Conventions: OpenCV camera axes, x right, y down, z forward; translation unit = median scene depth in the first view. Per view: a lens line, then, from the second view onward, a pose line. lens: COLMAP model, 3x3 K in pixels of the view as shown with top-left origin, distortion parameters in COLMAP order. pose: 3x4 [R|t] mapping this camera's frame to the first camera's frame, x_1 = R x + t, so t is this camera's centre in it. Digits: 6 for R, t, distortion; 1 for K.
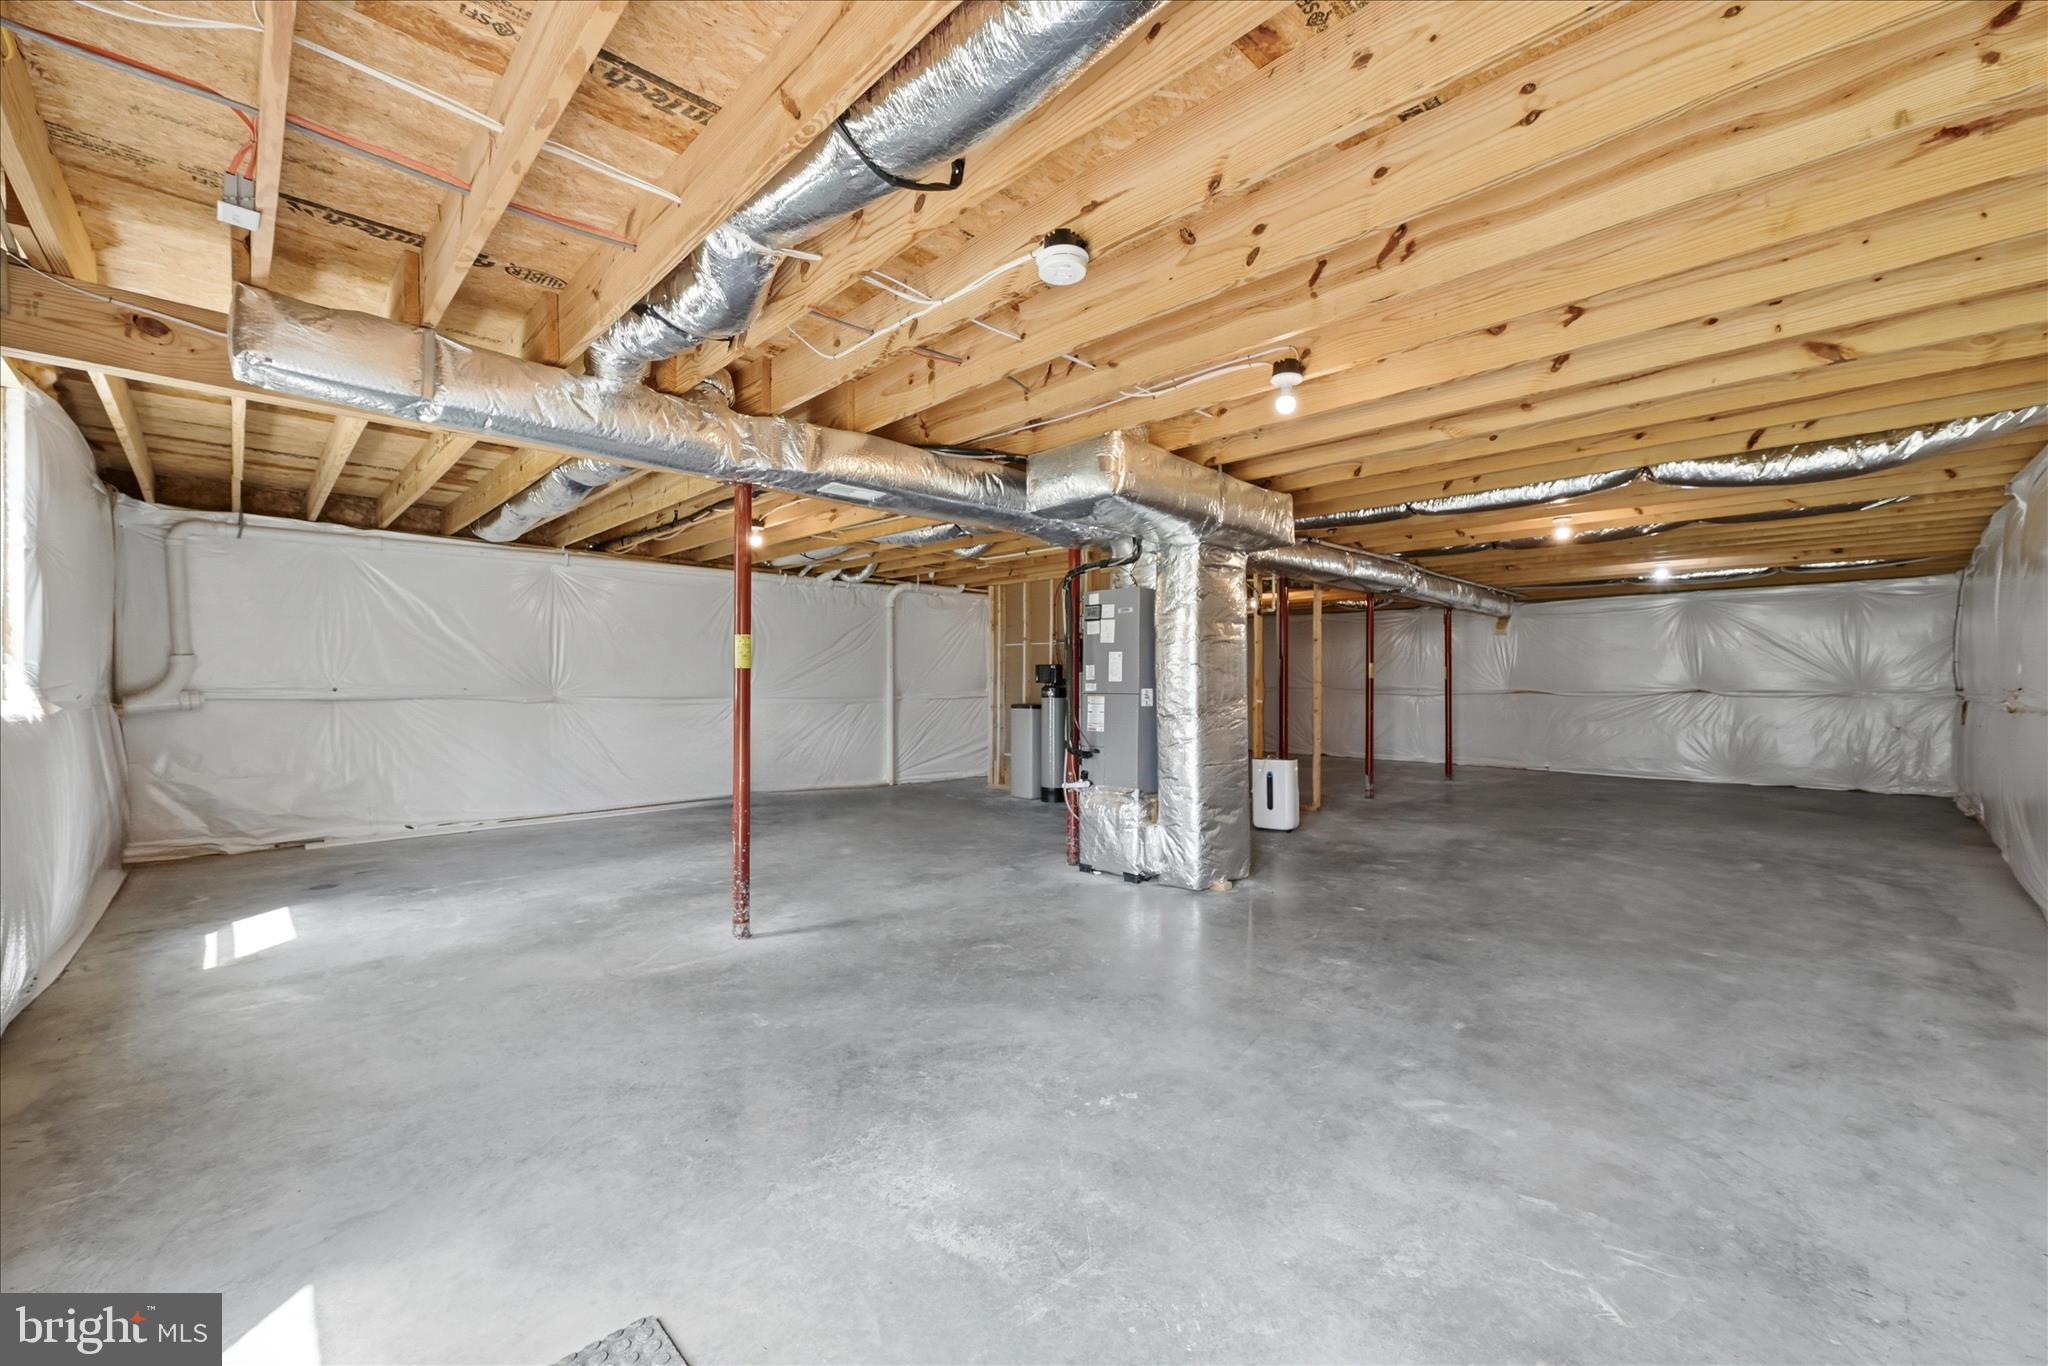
lens RADIAL K [[819.9, 0, 1026.5], [0, 819.9, 676.1], [0, 0, 1]] dist [-0.000716, 0.000100]
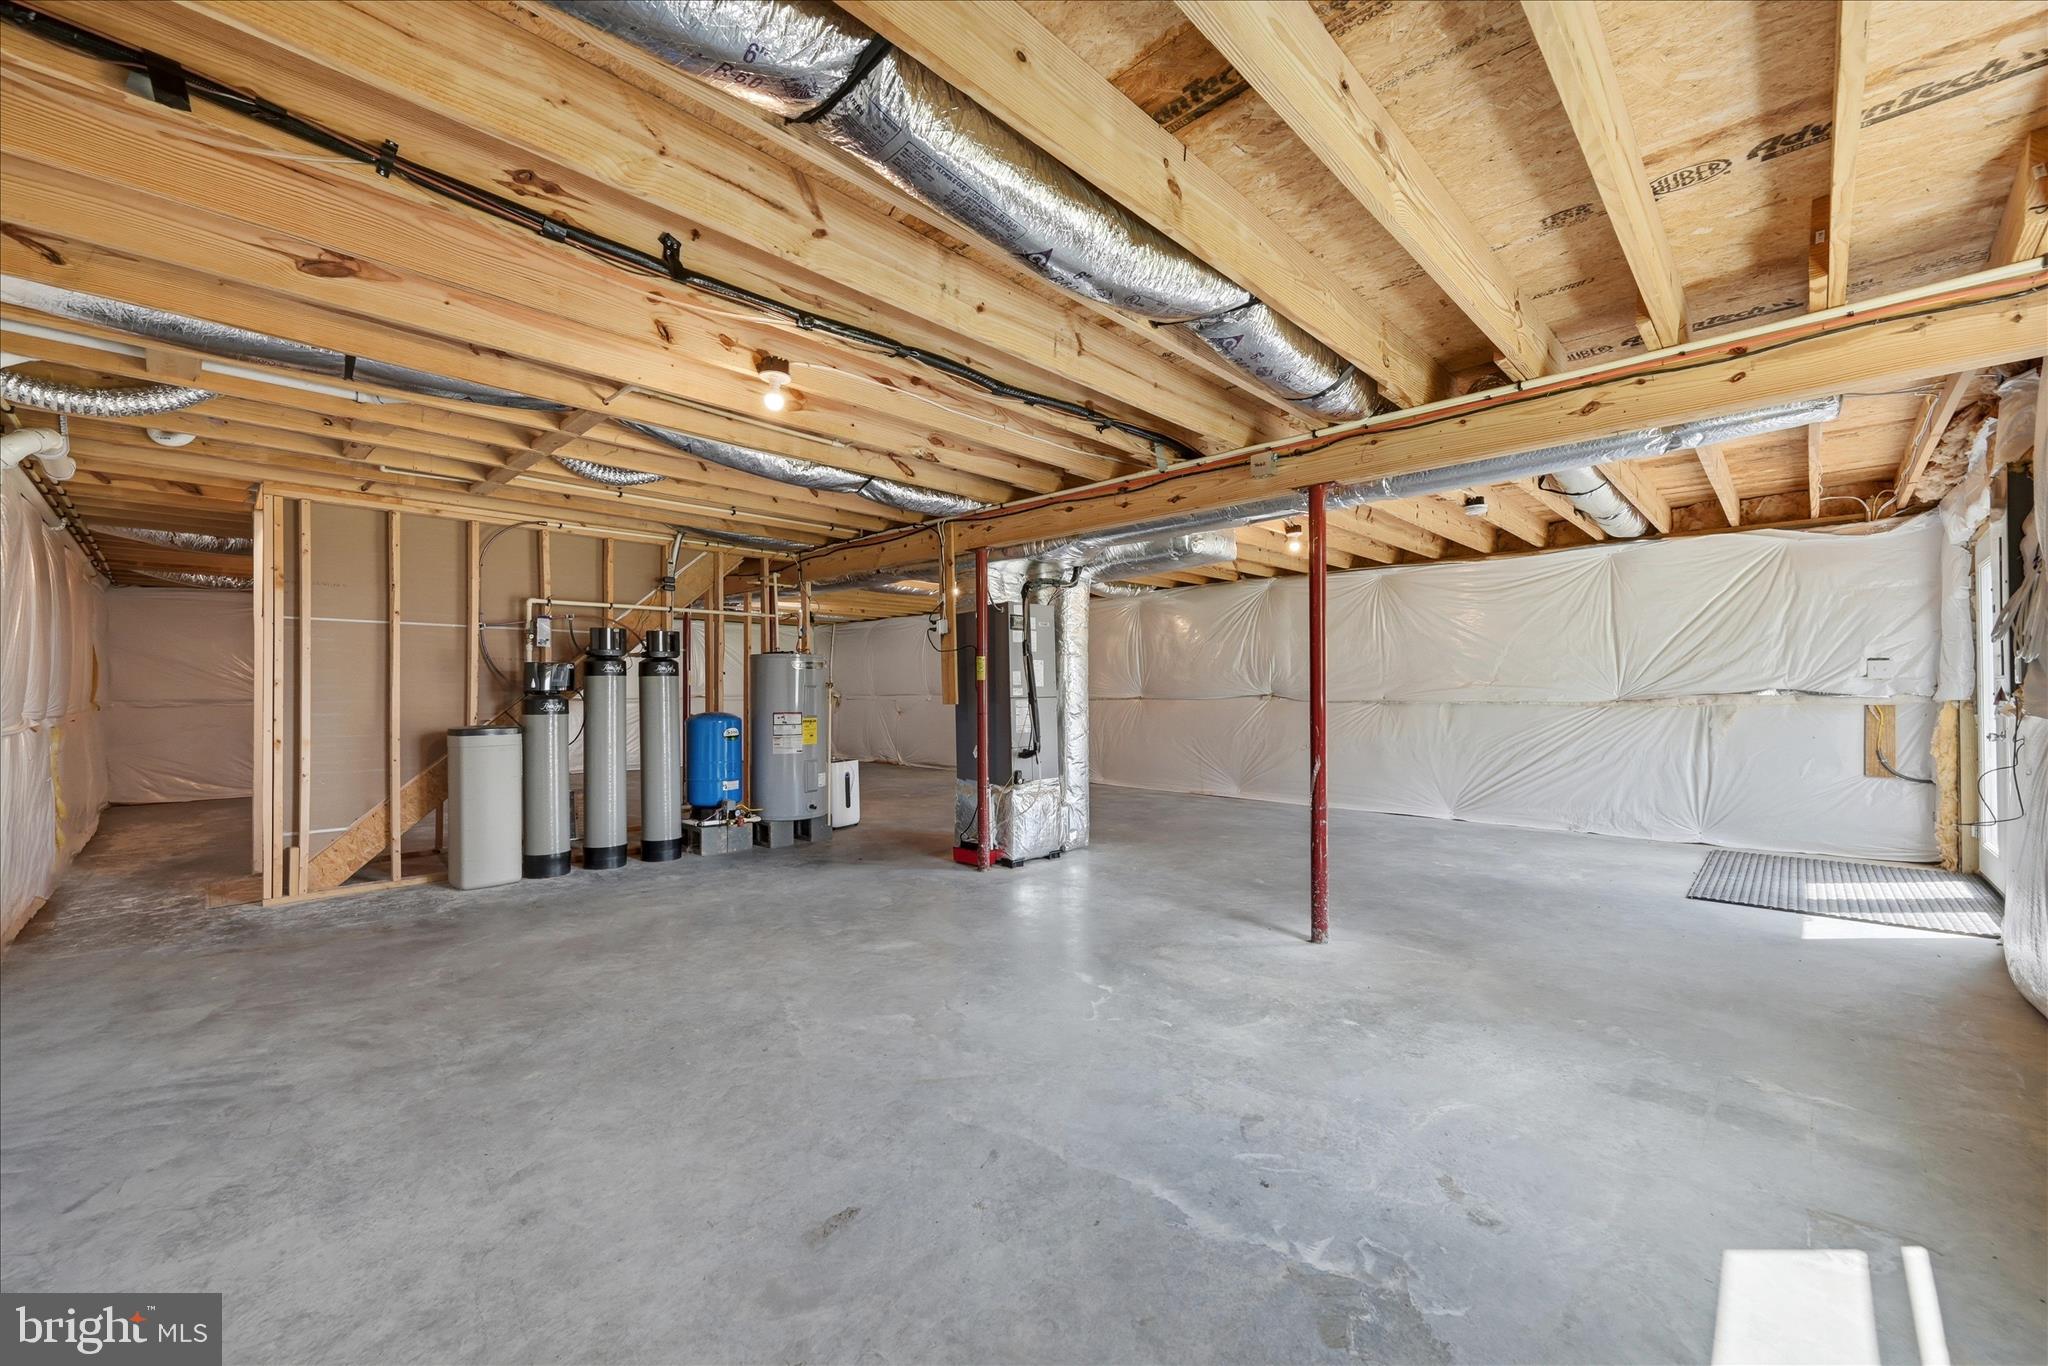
lens RADIAL K [[813.1, 0, 1023.8], [0, 813.1, 686.1], [0, 0, 1]] dist [0.000492, -0.000060]
pose [[-0.040974, 0.005629, 0.999144, -1.309750], [-0.002393, 0.999981, -0.005732, 0.016535], [-0.999157, -0.002626, -0.040960, 1.392188]]
